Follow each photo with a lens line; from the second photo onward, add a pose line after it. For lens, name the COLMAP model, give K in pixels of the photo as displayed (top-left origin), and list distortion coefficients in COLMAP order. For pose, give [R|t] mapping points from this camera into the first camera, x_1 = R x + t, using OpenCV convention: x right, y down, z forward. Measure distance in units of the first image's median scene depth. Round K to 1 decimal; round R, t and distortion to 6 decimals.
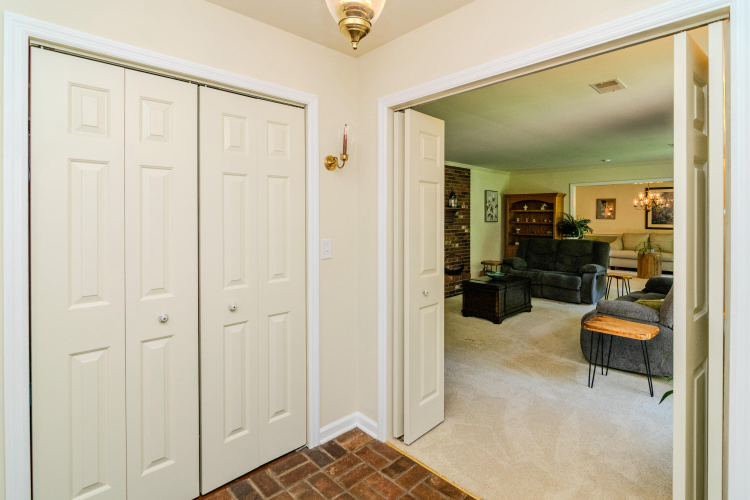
lens RADIAL K [[373.6, 0, 377.7], [0, 373.6, 214.9], [0, 0, 1]] dist [-0.004884, 0.000280]
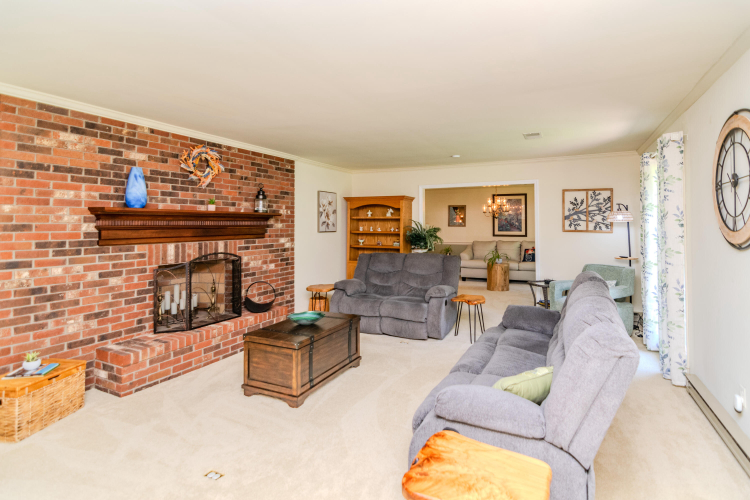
lens RADIAL K [[373.6, 0, 383.3], [0, 373.6, 214.3], [0, 0, 1]] dist [-0.004884, 0.000280]
pose [[0.939329, 0.002387, 0.343010, 0.154425], [0.005517, 0.999741, -0.022066, -0.000006], [-0.342974, 0.022620, 0.939072, 0.241892]]
